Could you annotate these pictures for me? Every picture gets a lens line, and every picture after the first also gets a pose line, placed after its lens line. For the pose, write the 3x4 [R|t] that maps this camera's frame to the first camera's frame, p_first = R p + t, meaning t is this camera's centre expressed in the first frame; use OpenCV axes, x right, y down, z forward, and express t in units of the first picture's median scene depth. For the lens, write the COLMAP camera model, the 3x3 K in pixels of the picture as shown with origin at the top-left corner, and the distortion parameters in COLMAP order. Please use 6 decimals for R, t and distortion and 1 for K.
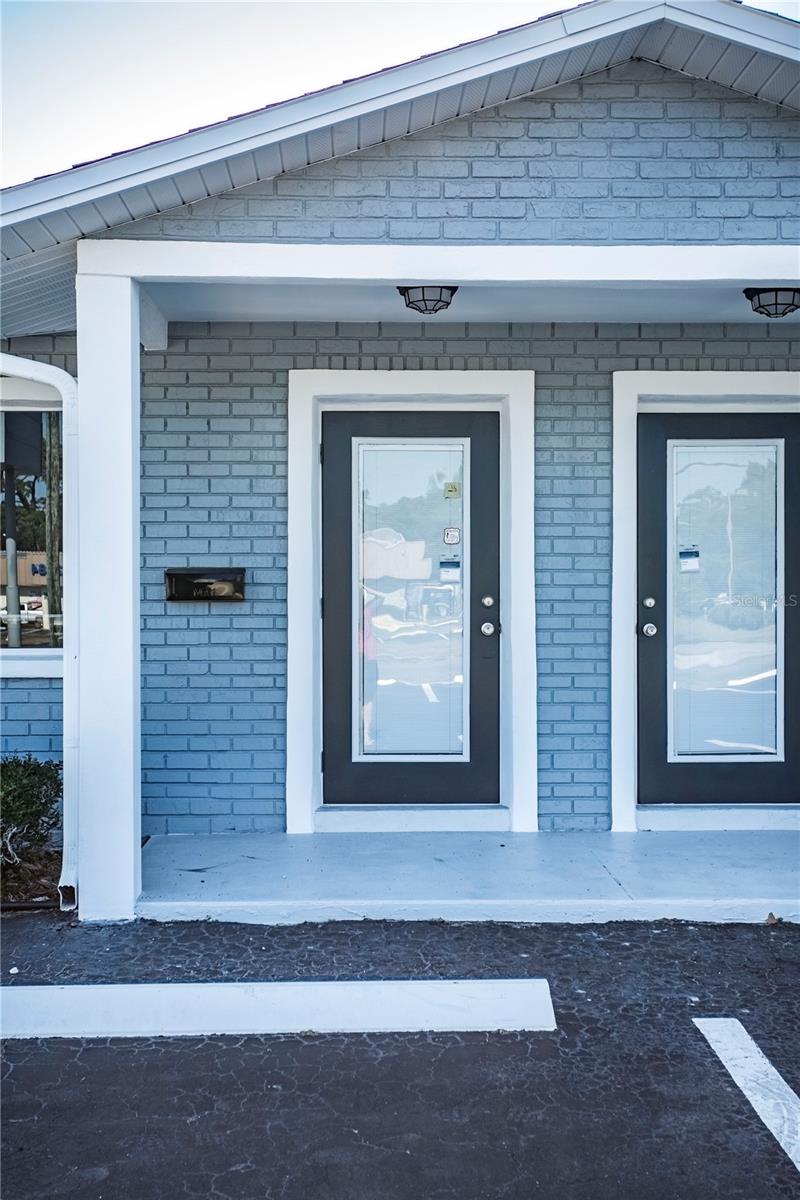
lens RADIAL K [[1344.1, 0, 388.6], [0, 1344.1, 628.3], [0, 0, 1]] dist [0.051822, 0.000000]
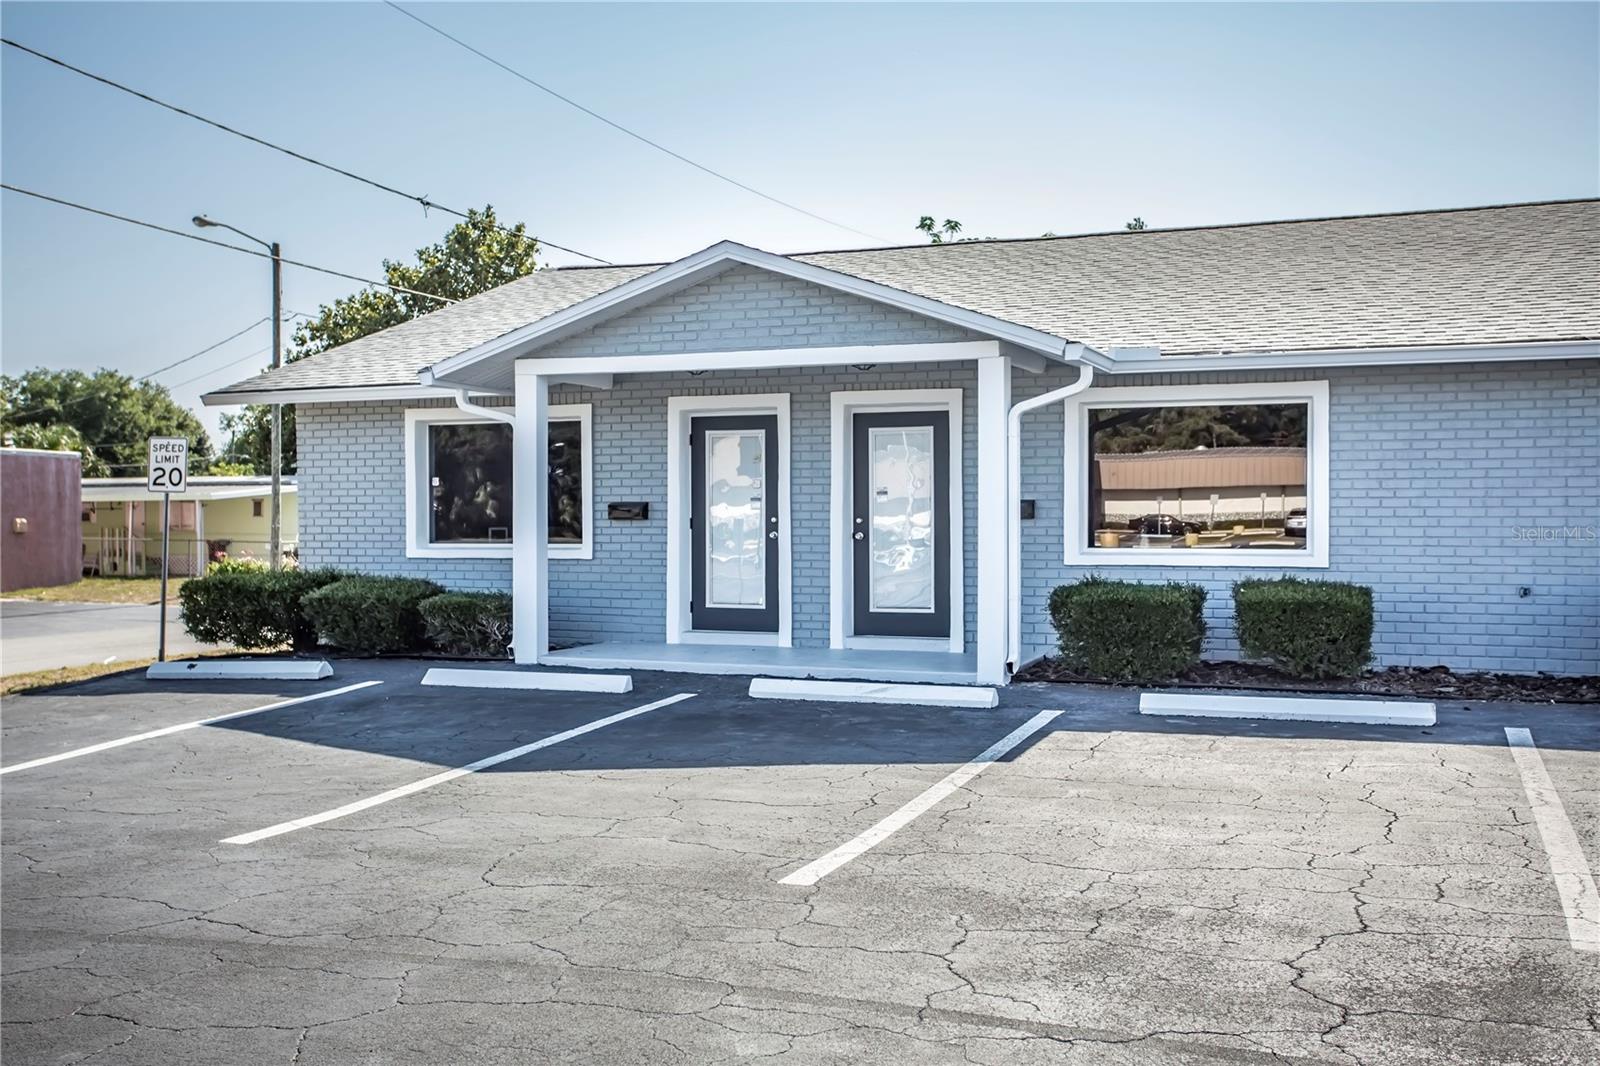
lens RADIAL K [[1538.4, 0, 801.6], [0, 1538.4, 518.5], [0, 0, 1]] dist [0.010343, 0.000000]
pose [[0.921791, 0.000949, -0.387685, 0.927967], [-0.007726, 0.999843, -0.015923, 0.011031], [0.387609, 0.017673, 0.921654, -0.904673]]
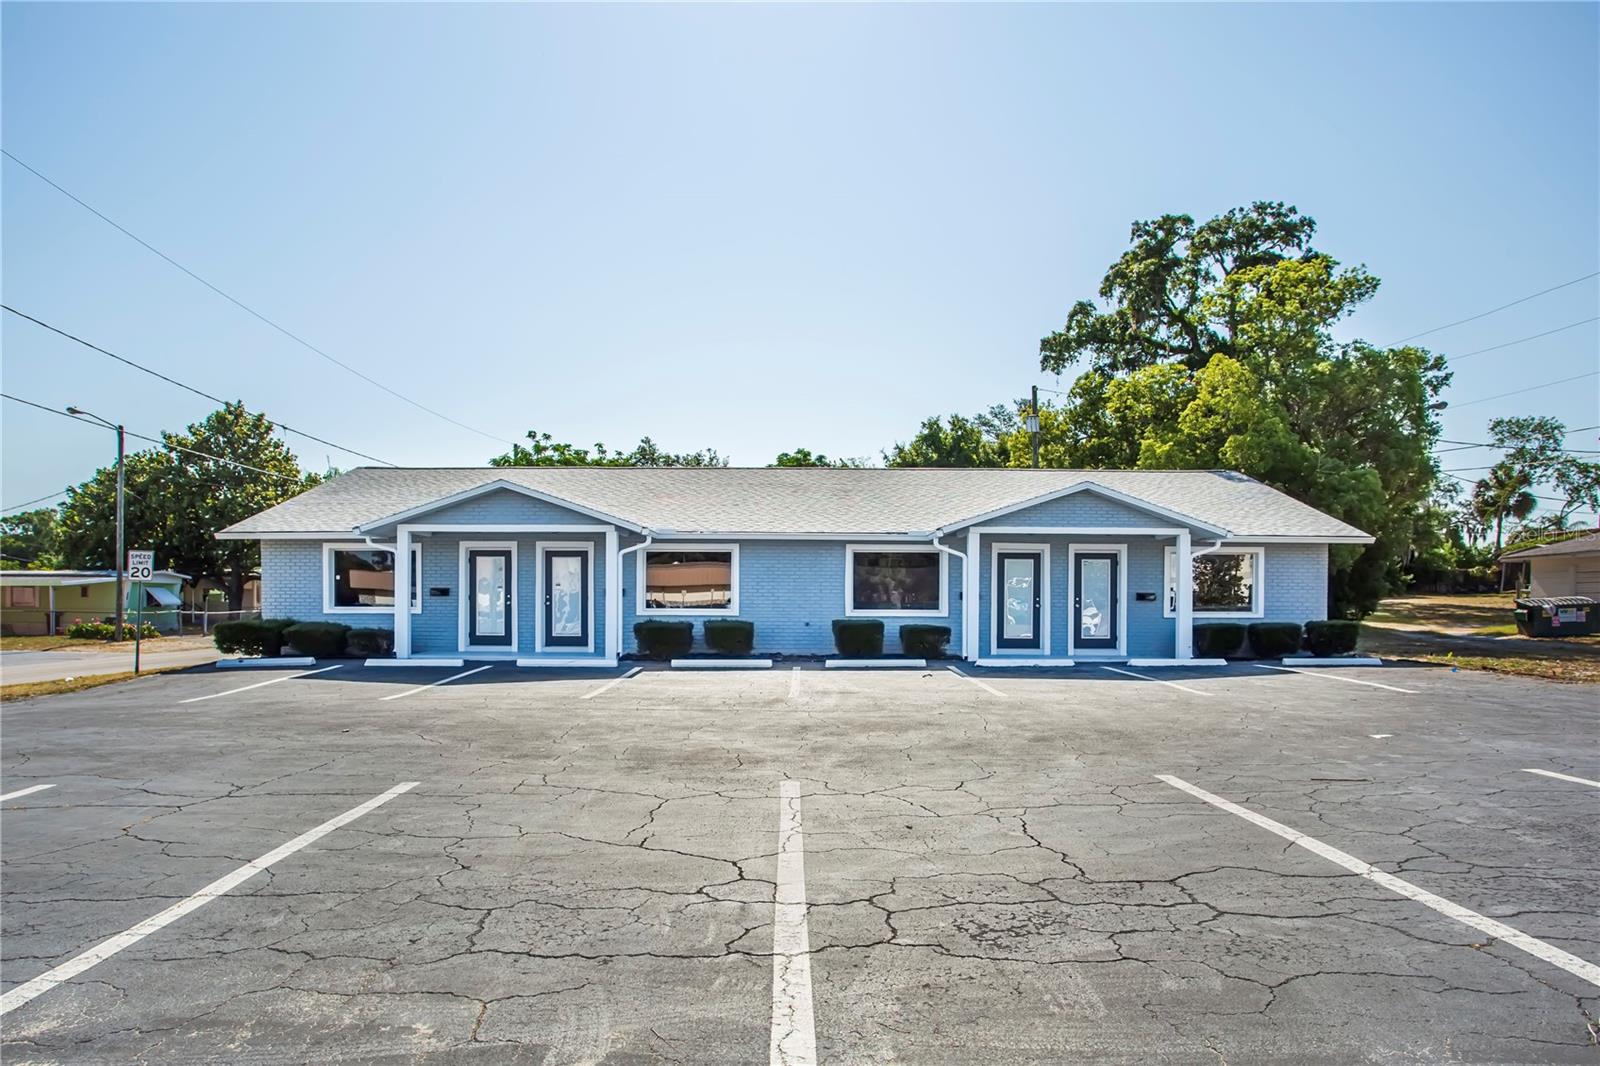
lens RADIAL K [[999.7, 0, 769.4], [0, 999.7, 598.5], [0, 0, 1]] dist [-0.050768, -0.000151]
pose [[0.998825, 0.005890, -0.048112, 1.037847], [-0.007092, 0.999666, -0.024860, 0.058003], [0.047950, 0.025172, 0.998533, -2.041821]]
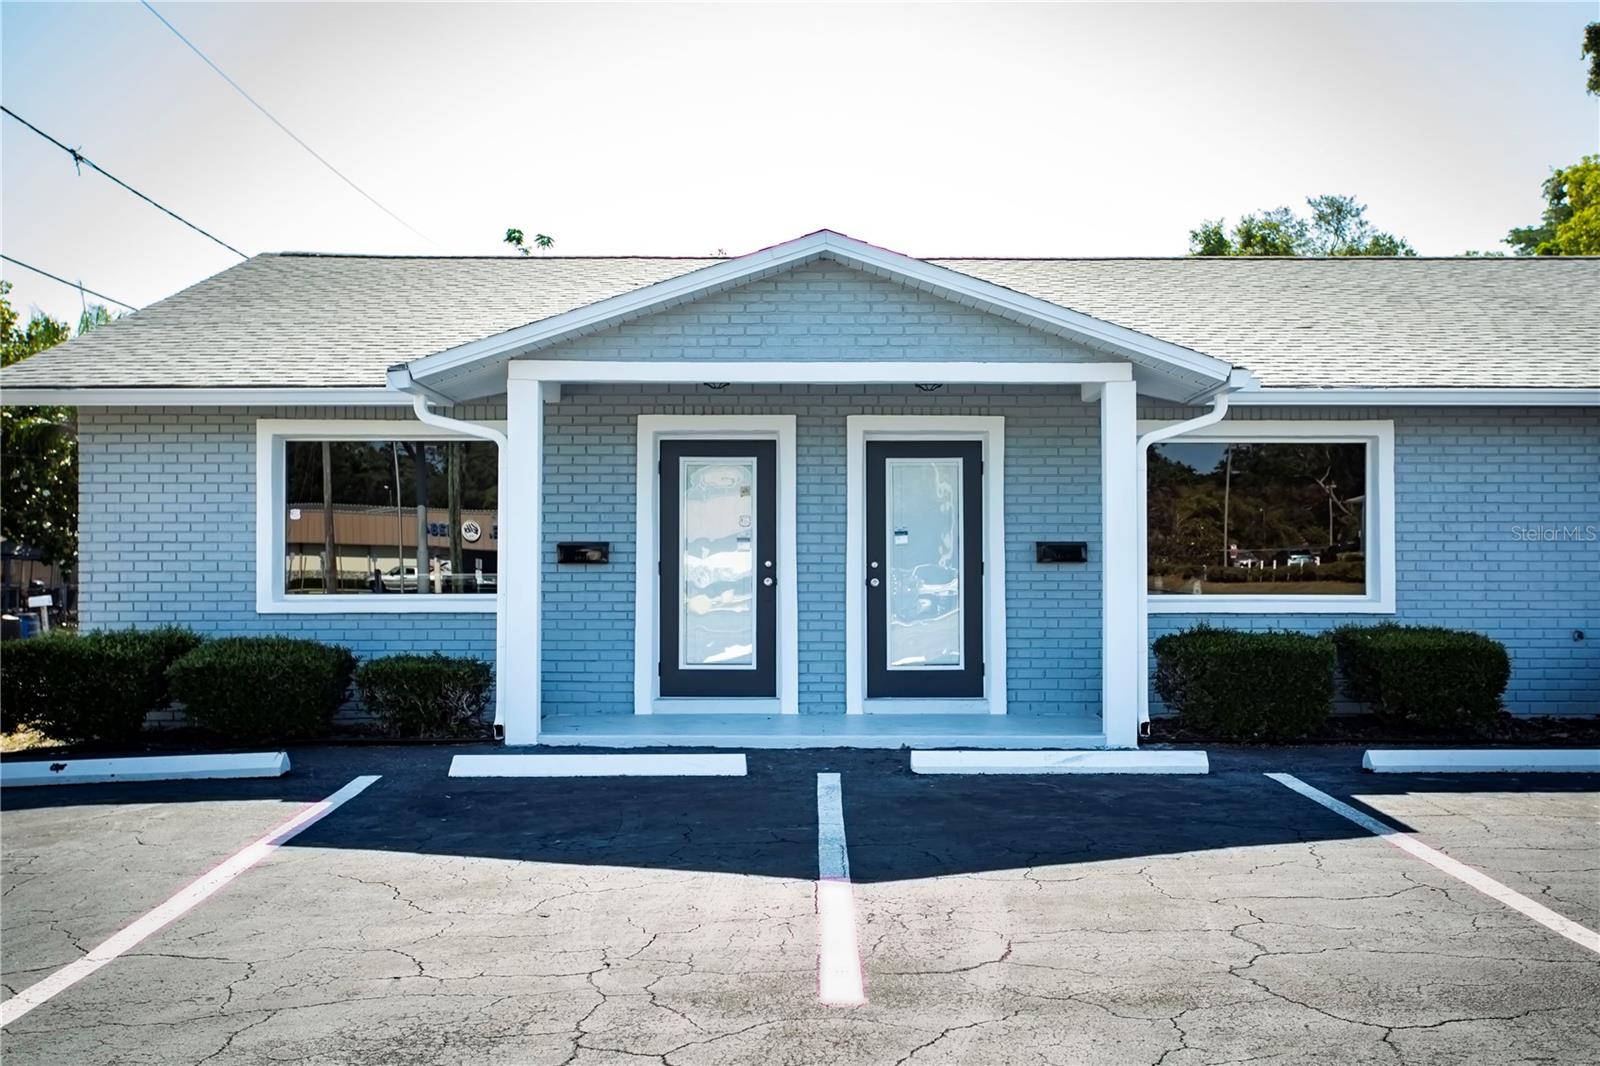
lens RADIAL K [[1655.6, 0, 811.0], [0, 1655.6, 534.7], [0, 0, 1]] dist [0.023923, 0.000000]
pose [[0.999789, 0.001066, -0.020490, 0.164613], [-0.001865, 0.999238, -0.038981, 0.020577], [0.020433, 0.039011, 0.999030, -0.897297]]
